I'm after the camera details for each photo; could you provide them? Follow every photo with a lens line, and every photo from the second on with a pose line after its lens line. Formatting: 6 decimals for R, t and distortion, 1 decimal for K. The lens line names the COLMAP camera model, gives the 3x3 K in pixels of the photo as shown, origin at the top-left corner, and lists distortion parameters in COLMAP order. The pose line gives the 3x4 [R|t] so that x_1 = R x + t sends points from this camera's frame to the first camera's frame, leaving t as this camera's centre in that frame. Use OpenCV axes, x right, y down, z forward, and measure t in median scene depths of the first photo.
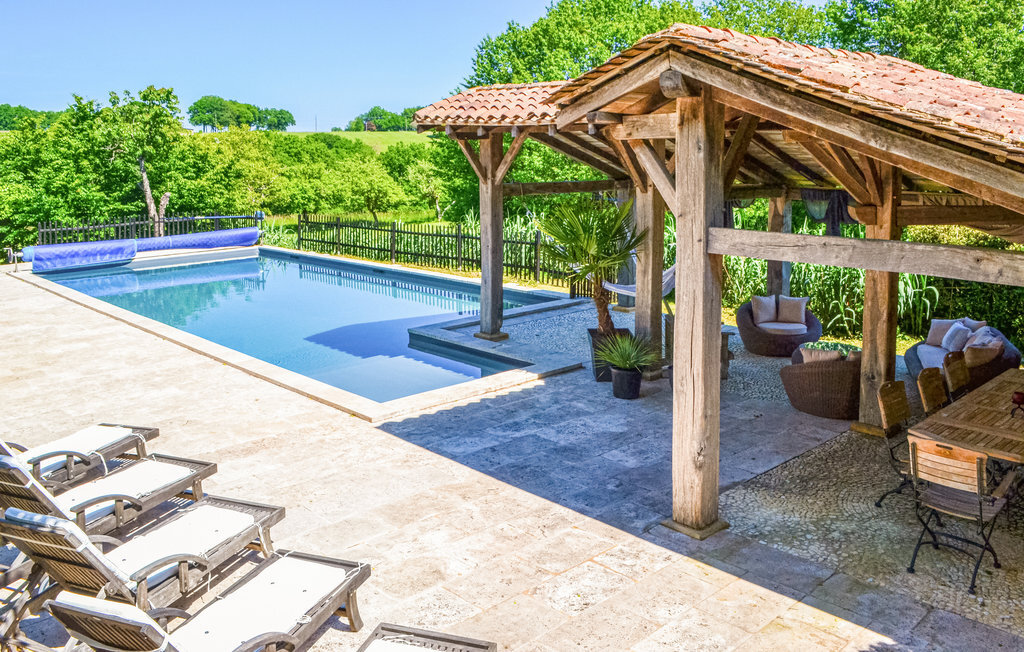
lens RADIAL K [[863.7, 0, 469.6], [0, 863.7, 245.7], [0, 0, 1]] dist [-0.058473, 0.007407]
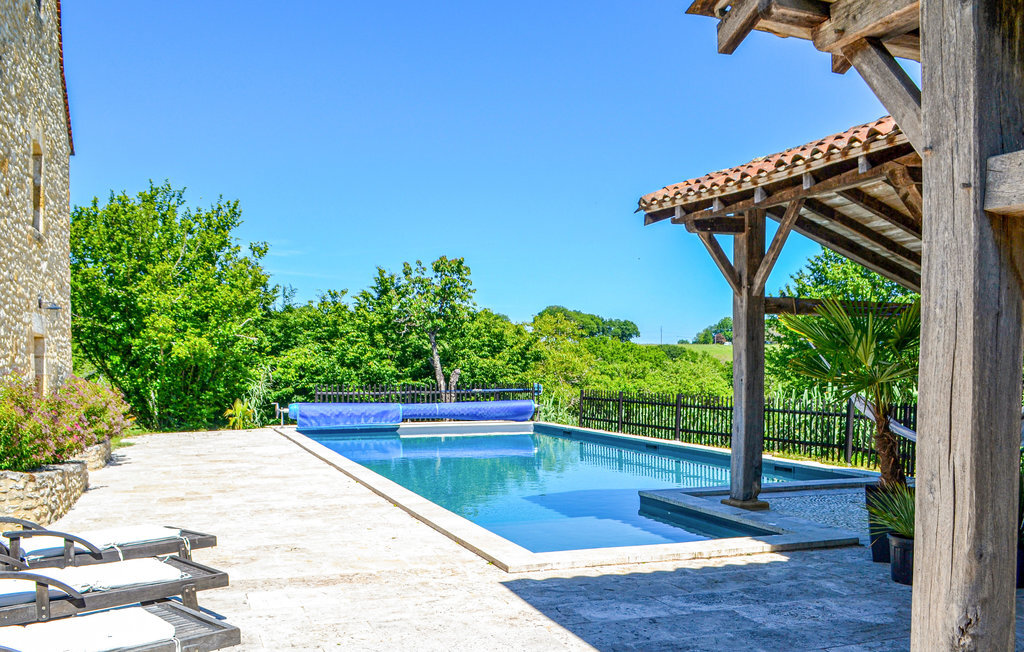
lens RADIAL K [[886.9, 0, 448.7], [0, 886.9, 407.6], [0, 0, 1]] dist [-0.056273, 0.002687]
pose [[0.913049, 0.034177, -0.406415, 0.062459], [-0.061638, 0.996600, -0.054669, 0.051044], [0.403165, 0.074966, 0.912052, 0.135046]]
